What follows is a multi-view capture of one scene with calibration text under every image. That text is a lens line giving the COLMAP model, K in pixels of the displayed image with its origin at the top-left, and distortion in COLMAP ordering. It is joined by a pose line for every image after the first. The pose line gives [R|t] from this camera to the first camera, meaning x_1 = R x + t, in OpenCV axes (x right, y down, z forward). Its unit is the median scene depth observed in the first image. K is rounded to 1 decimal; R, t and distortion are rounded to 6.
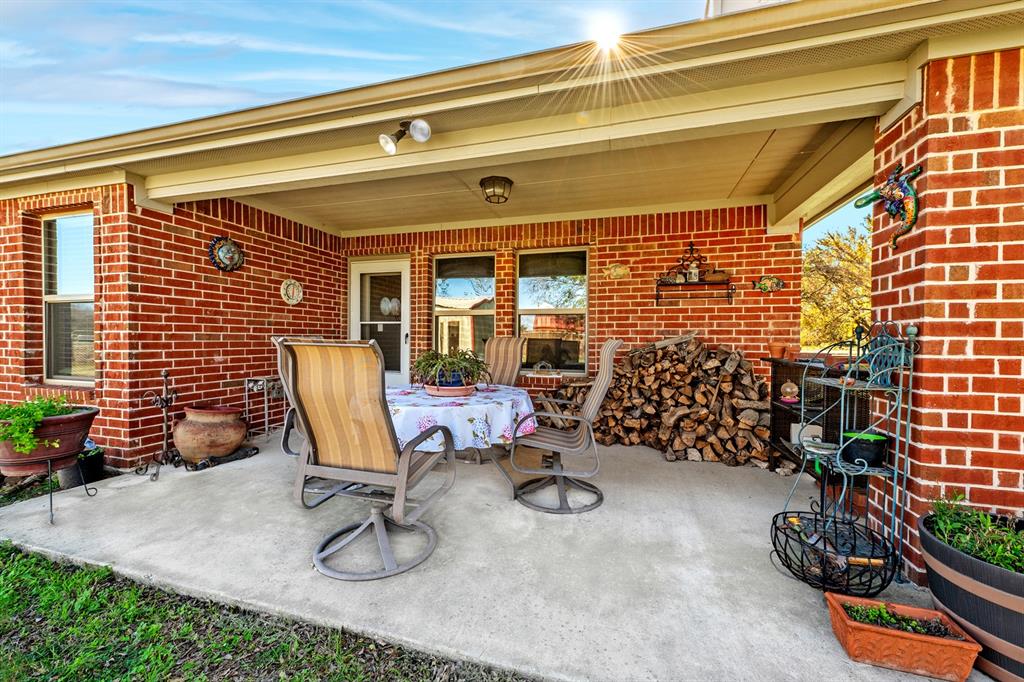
lens RADIAL K [[403.8, 0, 512.0], [0, 403.8, 341.0], [0, 0, 1]] dist [0.000215, 0.000127]
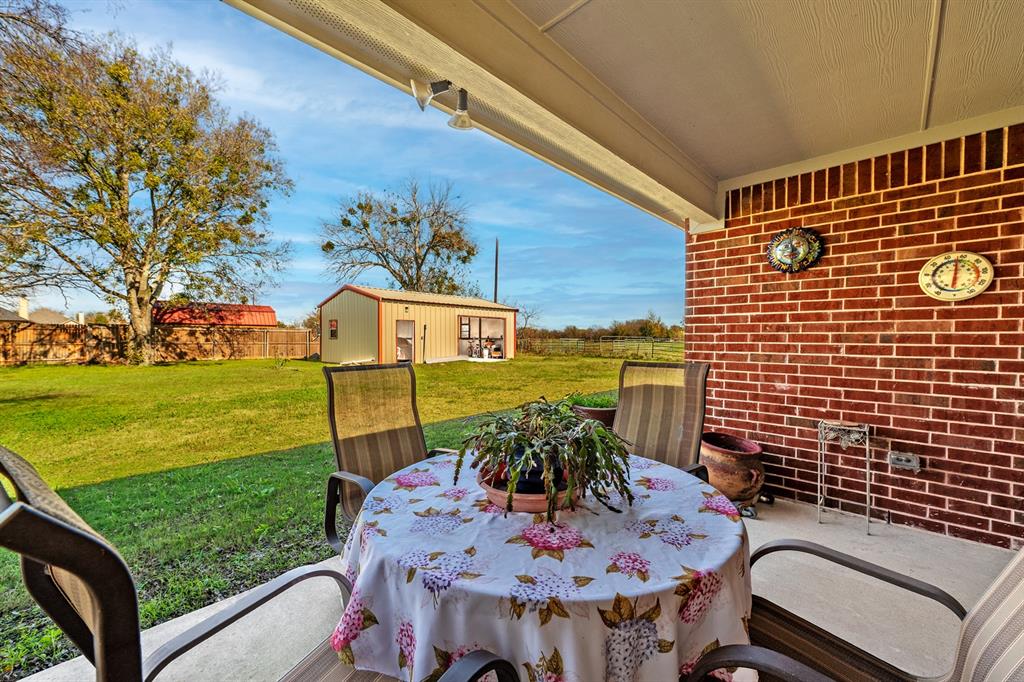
lens RADIAL K [[403.8, 0, 512.0], [0, 403.8, 341.0], [0, 0, 1]] dist [0.000215, 0.000127]
pose [[-0.461269, -0.002087, -0.887258, 0.213242], [-0.012831, 0.999908, 0.004319, -0.040523], [0.887168, 0.013377, -0.461254, 0.889084]]
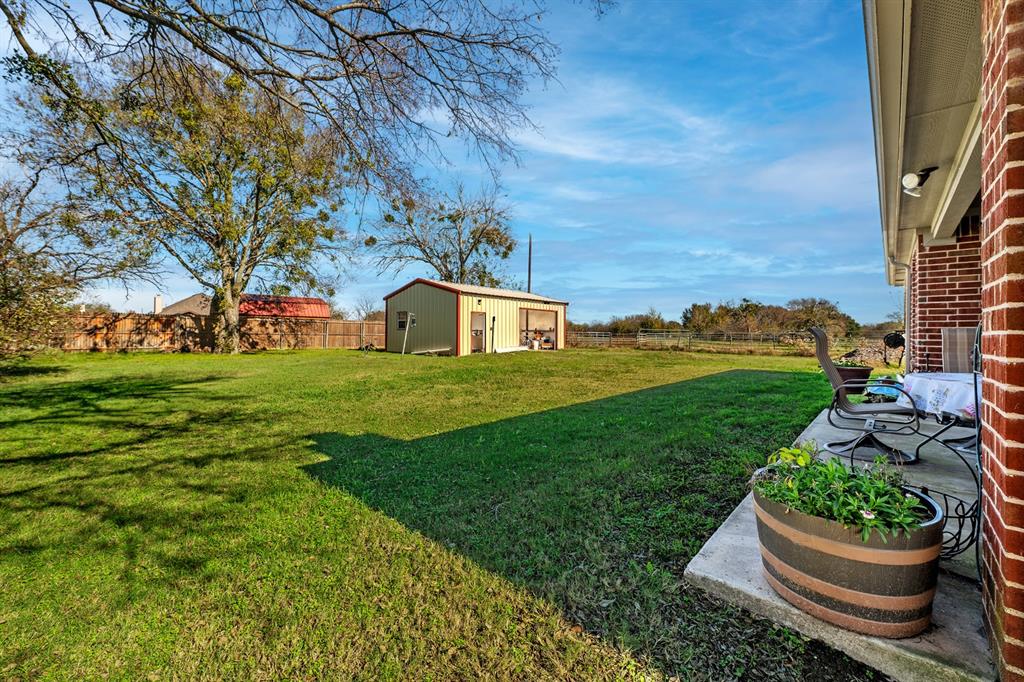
lens RADIAL K [[417.1, 0, 499.5], [0, 417.1, 321.4], [0, 0, 1]] dist [0.040781, 0.000039]
pose [[-0.466348, -0.036219, -0.883859, 1.089923], [-0.017583, 0.999344, -0.031675, 0.029133], [0.884427, 0.000769, -0.466679, 0.274584]]
